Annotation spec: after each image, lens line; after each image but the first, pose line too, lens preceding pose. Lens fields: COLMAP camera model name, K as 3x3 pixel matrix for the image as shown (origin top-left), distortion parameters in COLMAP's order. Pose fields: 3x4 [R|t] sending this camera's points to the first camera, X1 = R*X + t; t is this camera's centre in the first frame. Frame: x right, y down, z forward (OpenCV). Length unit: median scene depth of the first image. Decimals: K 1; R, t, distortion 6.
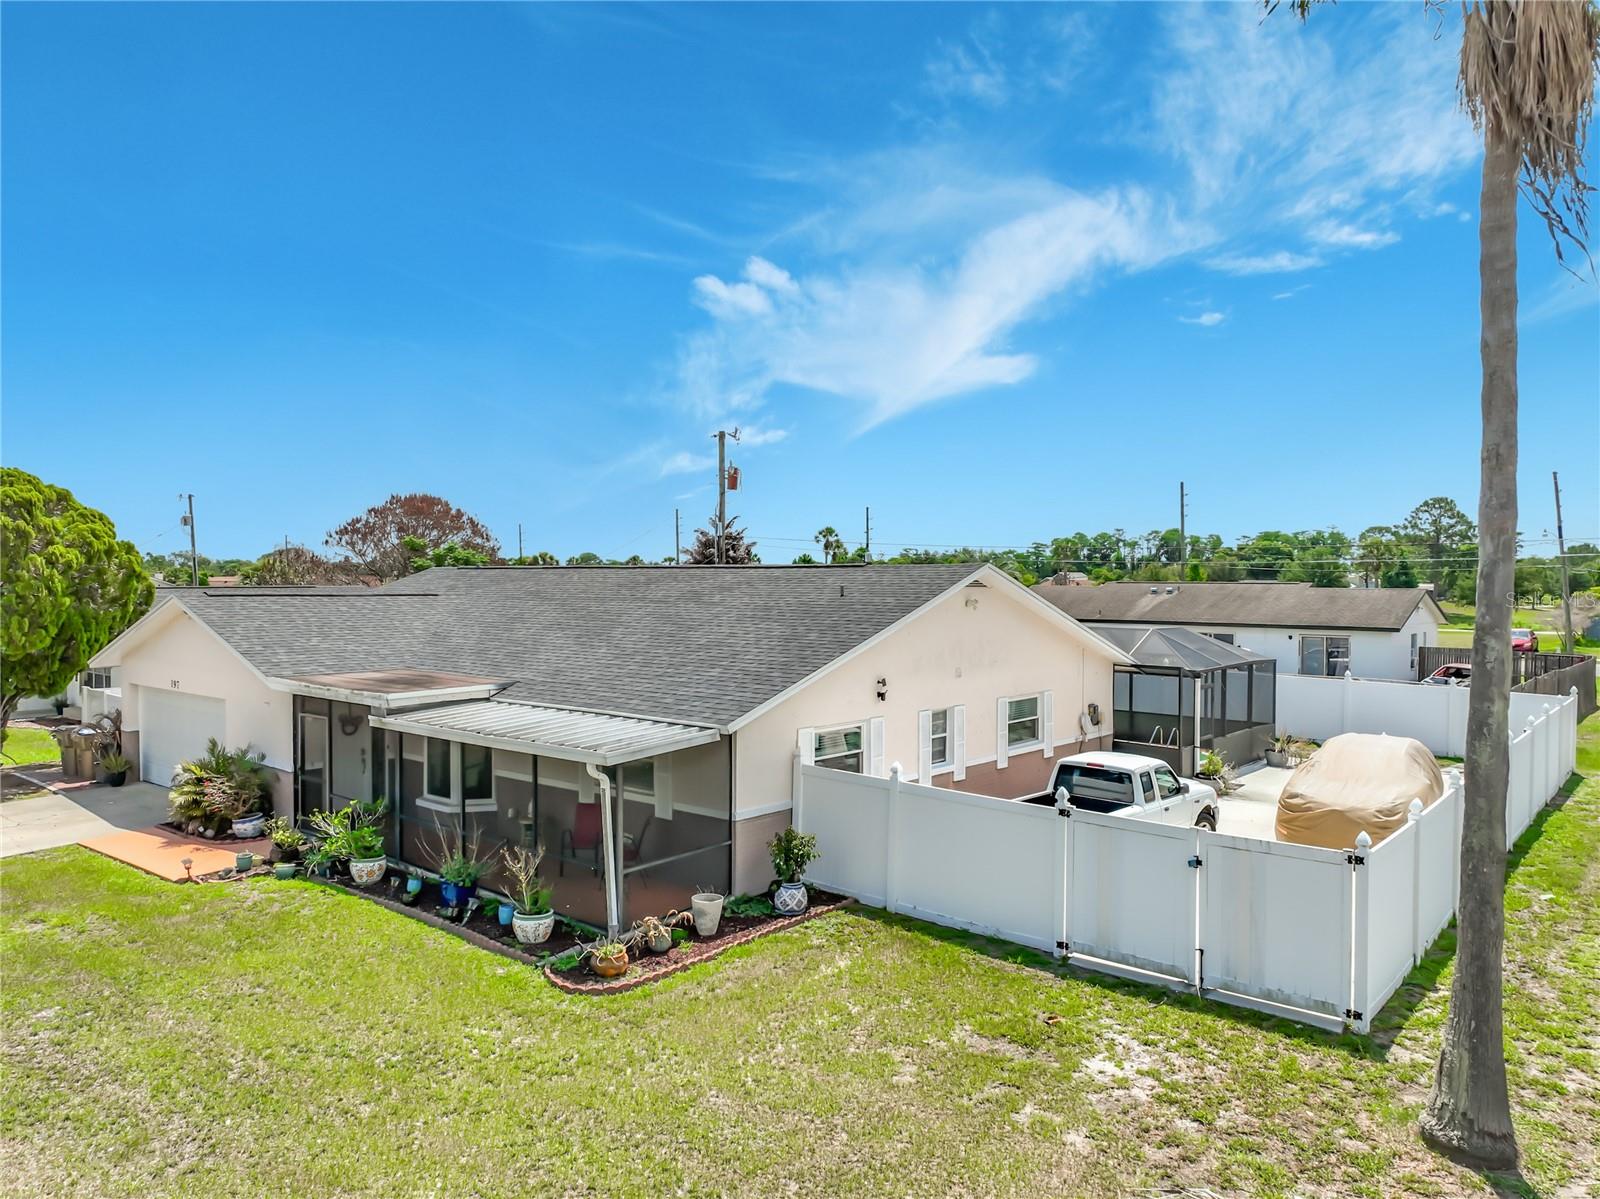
lens RADIAL K [[1112.1, 0, 809.8], [0, 1112.1, 599.0], [0, 0, 1]] dist [0.007932, 0.007260]
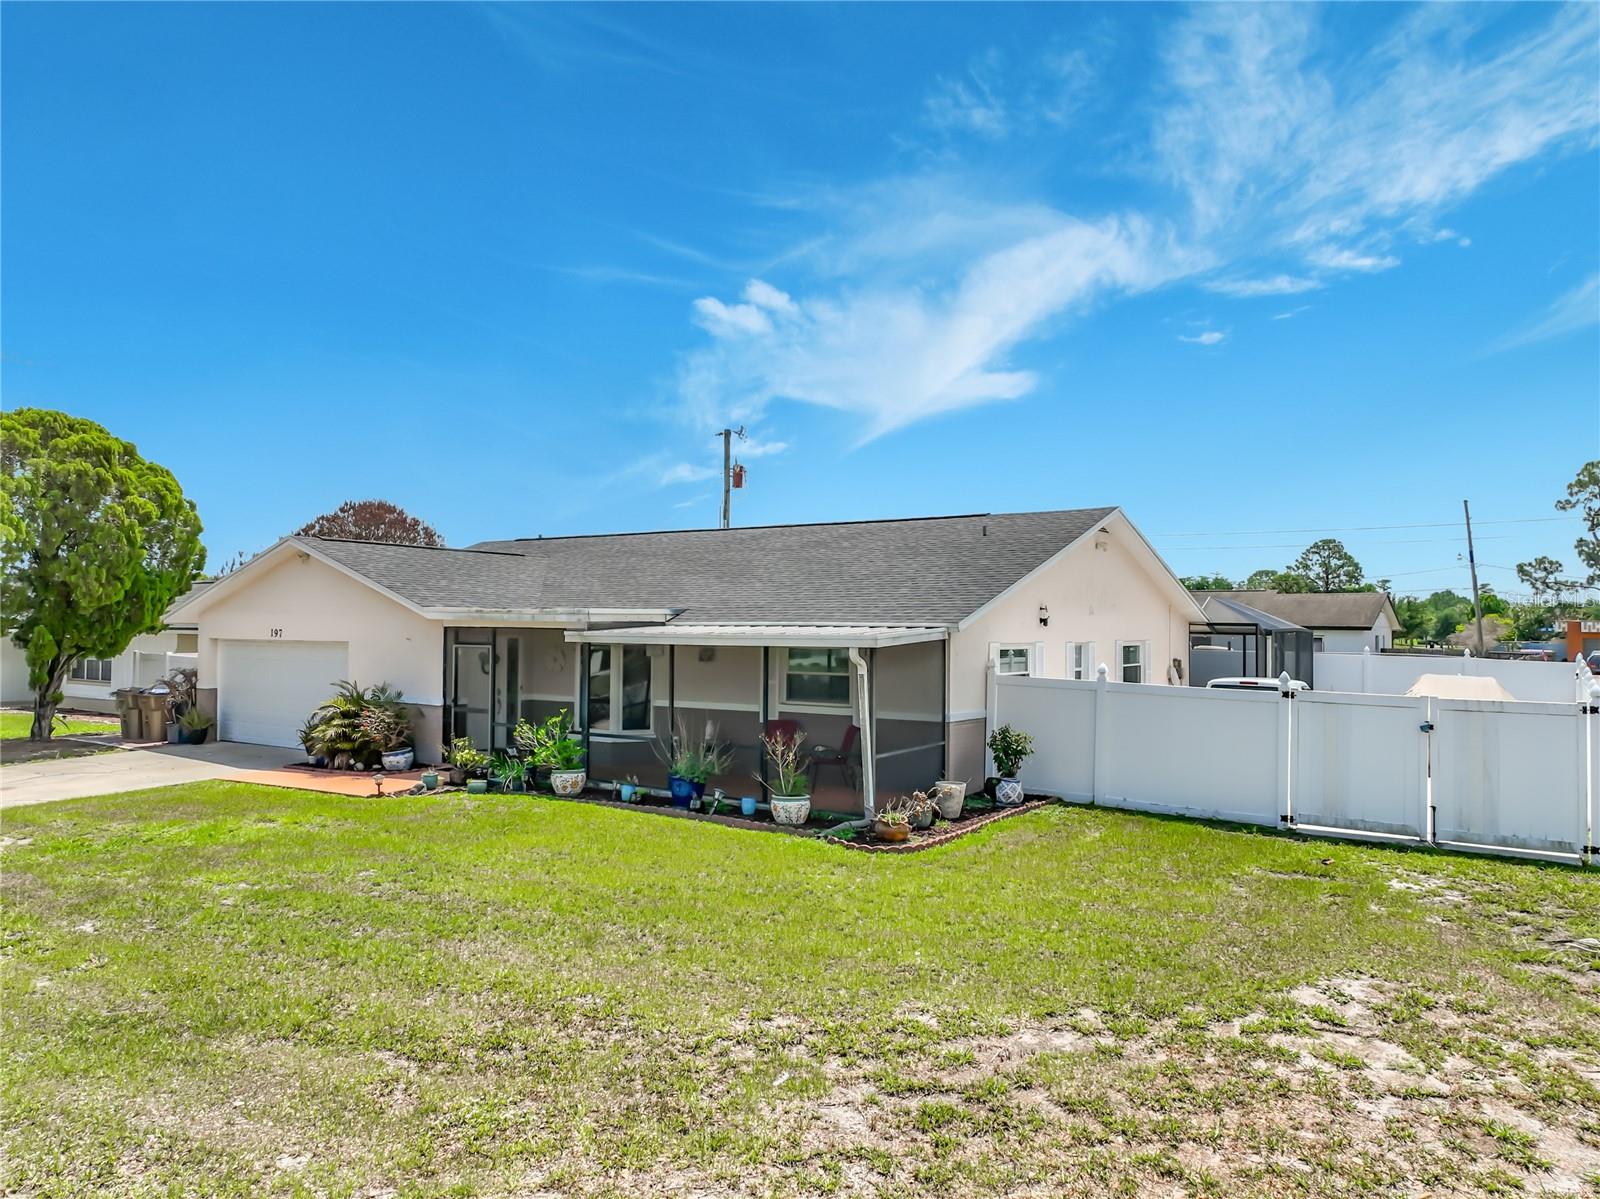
lens RADIAL K [[1132.3, 0, 802.8], [0, 1132.3, 597.0], [0, 0, 1]] dist [-0.003127, 0.024372]
pose [[0.995002, 0.007733, 0.099553, -0.248380], [-0.003151, 0.998932, -0.046102, 0.105352], [-0.099803, 0.045558, 0.993964, -0.037905]]
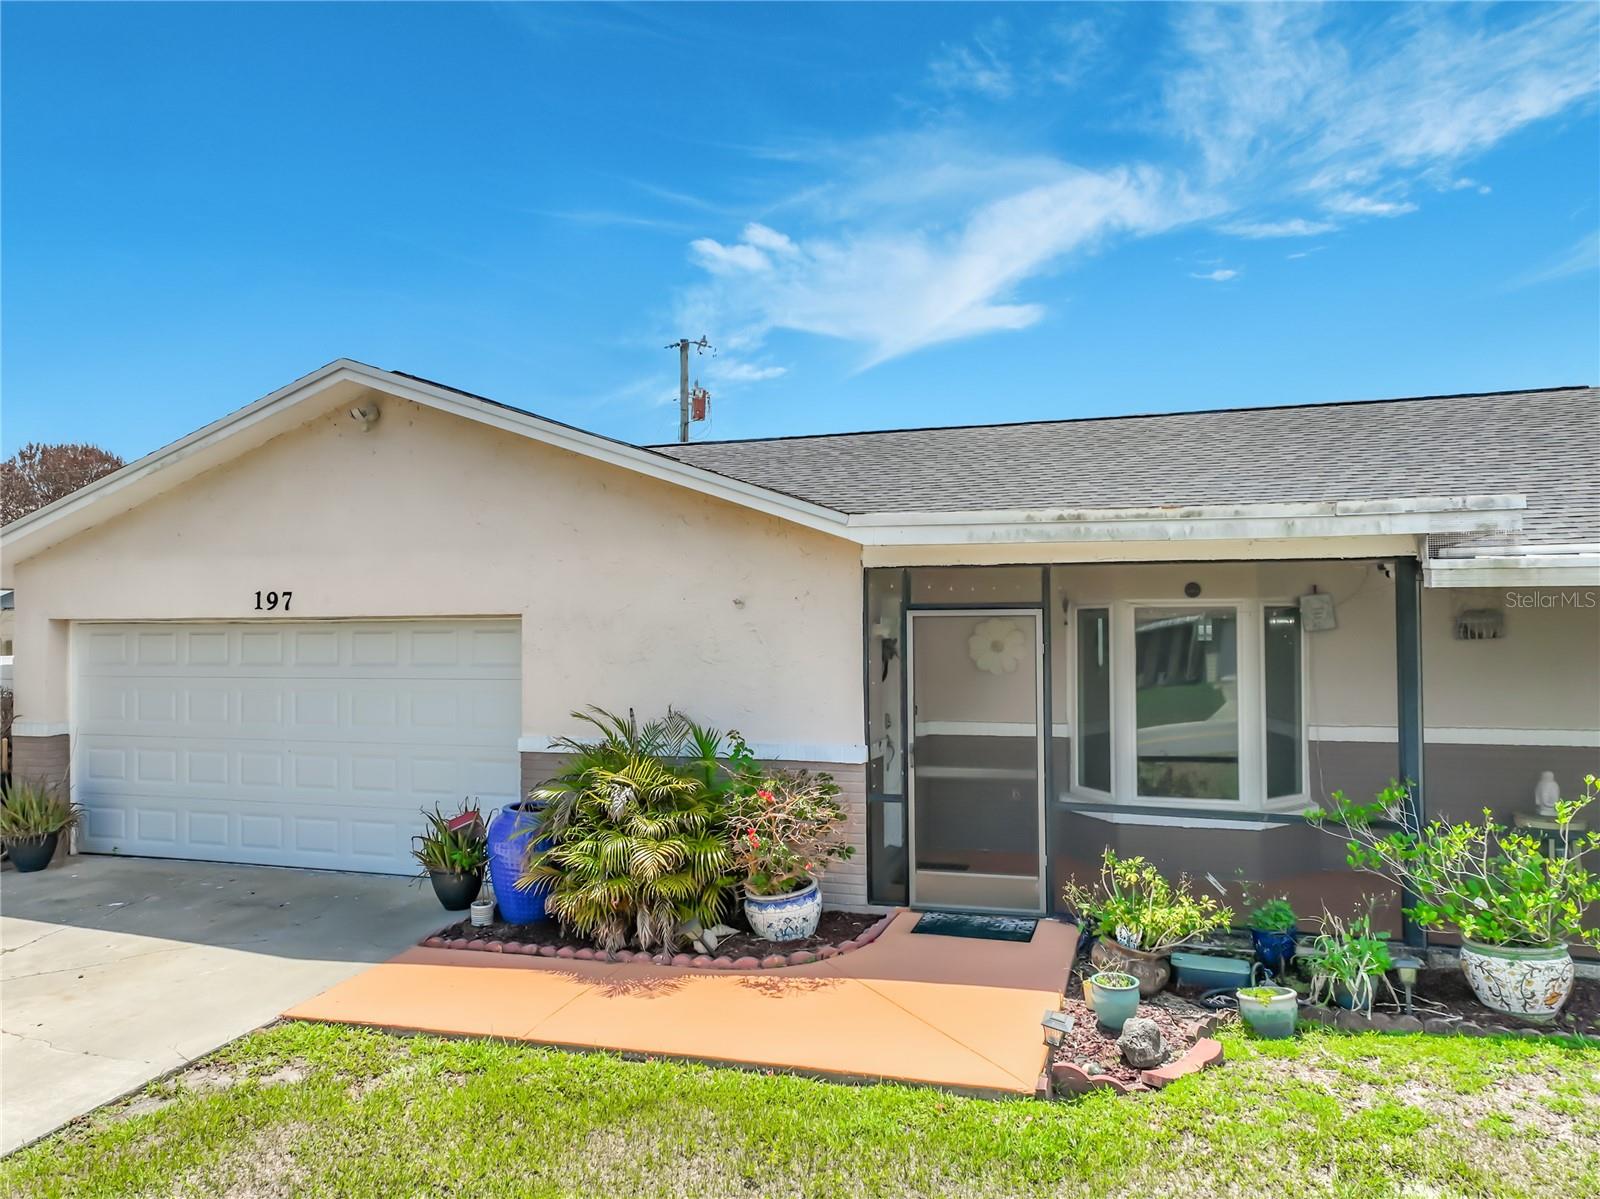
lens RADIAL K [[1162.1, 0, 804.2], [0, 1162.1, 607.0], [0, 0, 1]] dist [-0.004102, -0.003869]
pose [[0.933581, -0.008938, 0.358256, -0.638182], [0.019990, 0.999431, -0.027156, 0.111674], [-0.357809, 0.032514, 0.933228, 0.621944]]
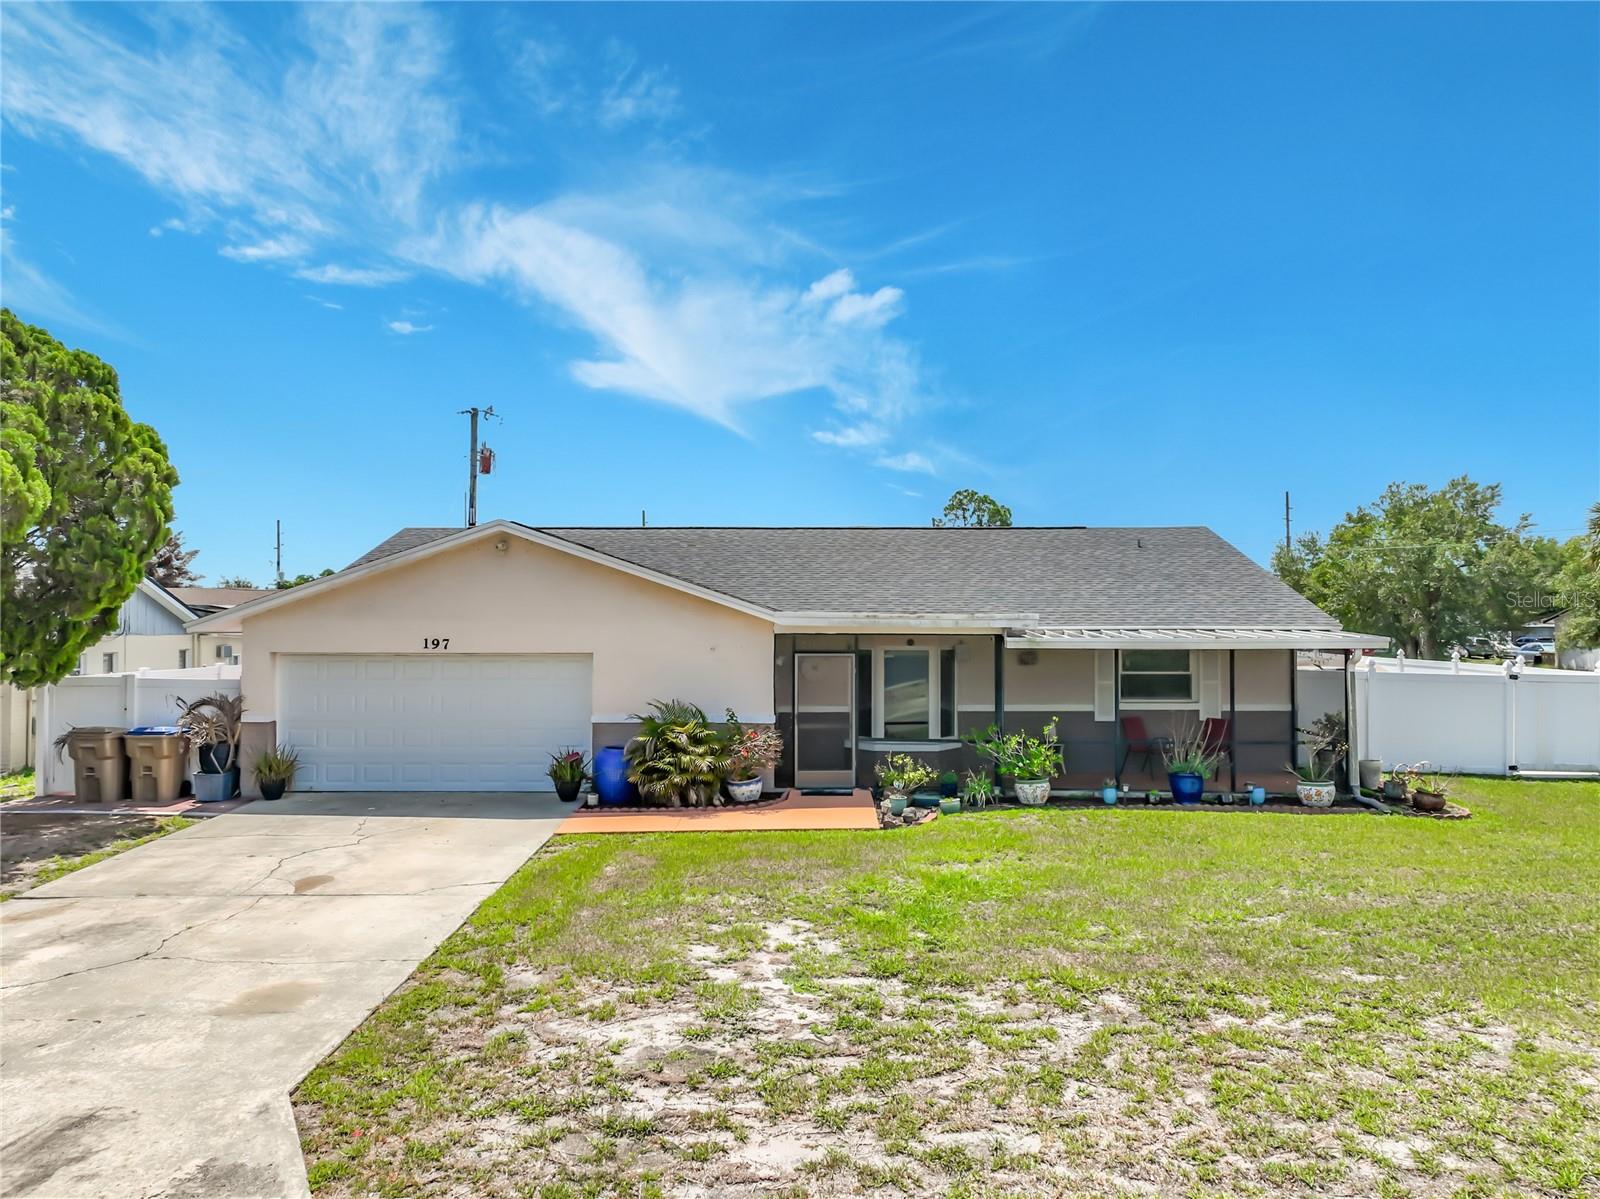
lens RADIAL K [[1112.1, 0, 809.8], [0, 1112.1, 599.0], [0, 0, 1]] dist [0.007932, 0.007260]
pose [[0.781743, 0.007286, 0.623559, -0.994219], [0.014878, 0.999429, -0.030330, 0.086243], [-0.623424, 0.032988, 0.781188, 0.300393]]
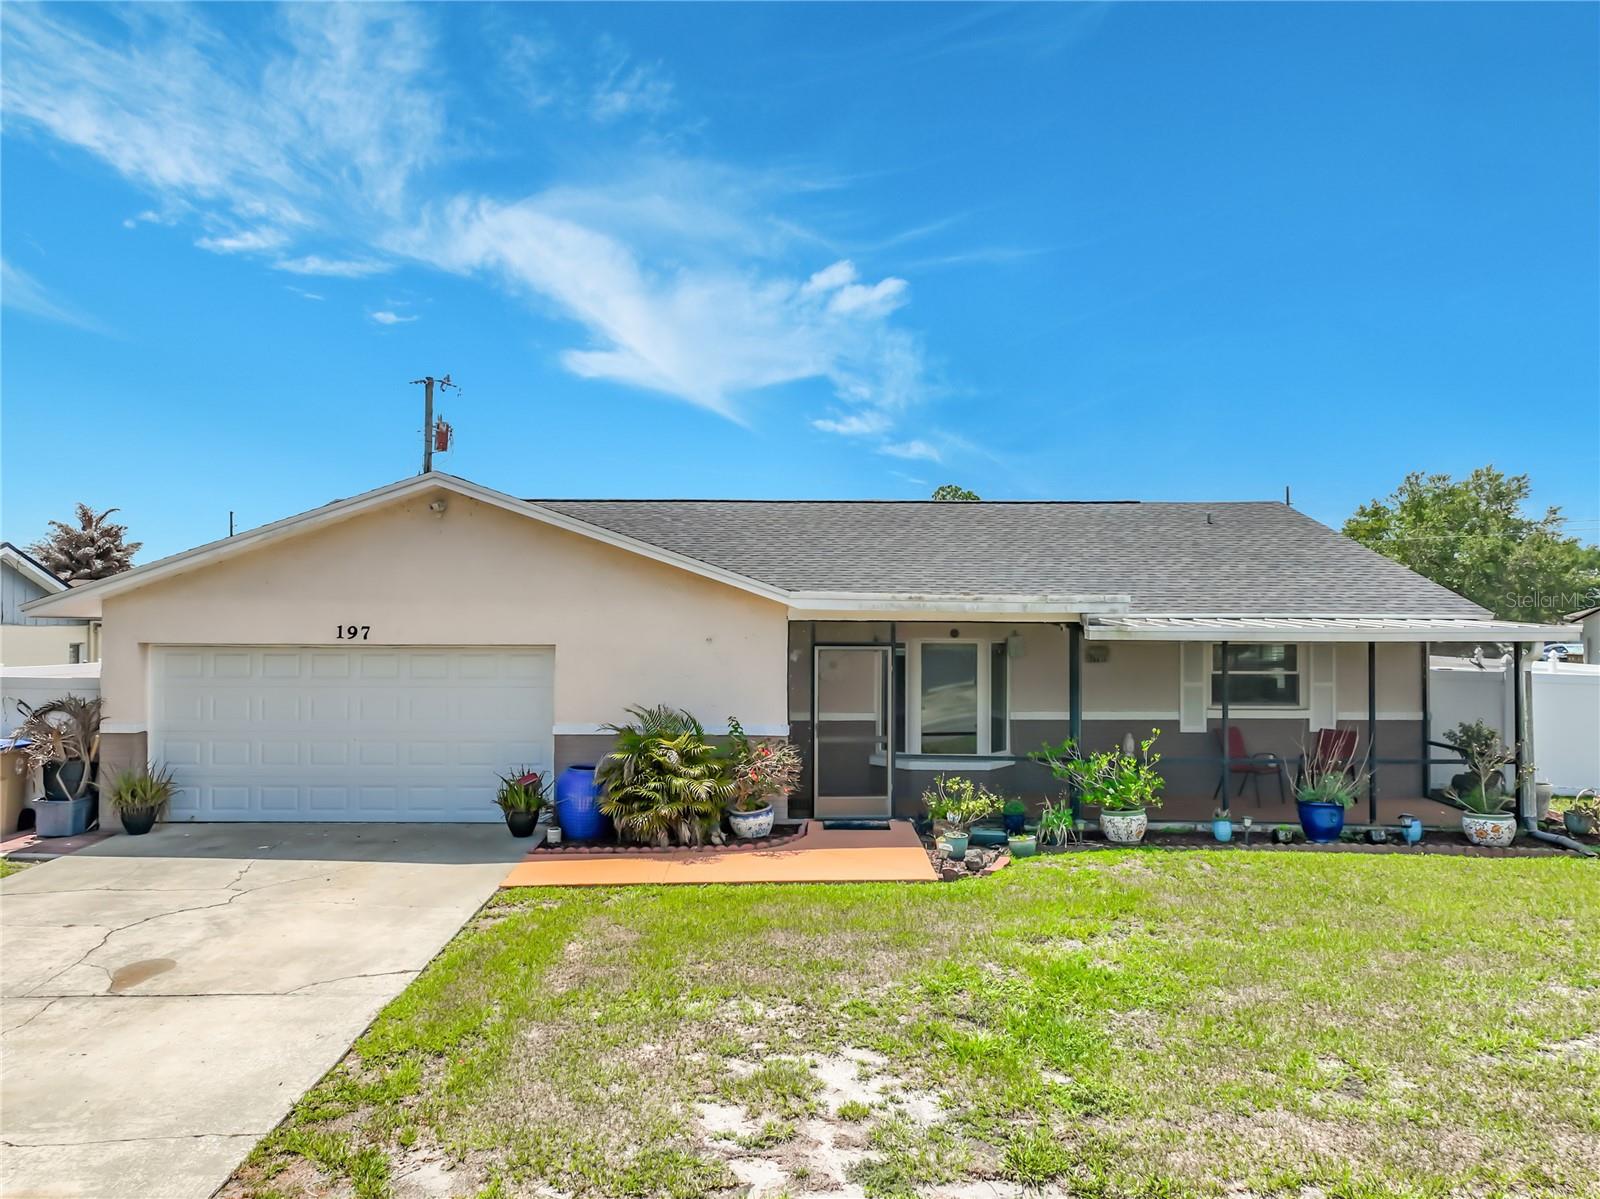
lens RADIAL K [[1076.1, 0, 829.0], [0, 1076.1, 669.9], [0, 0, 1]] dist [-0.093538, 0.295571]
pose [[0.765822, -0.025688, 0.642540, -0.872699], [0.010649, 0.999571, 0.027270, 0.098677], [-0.642965, -0.014042, 0.765767, 0.486428]]
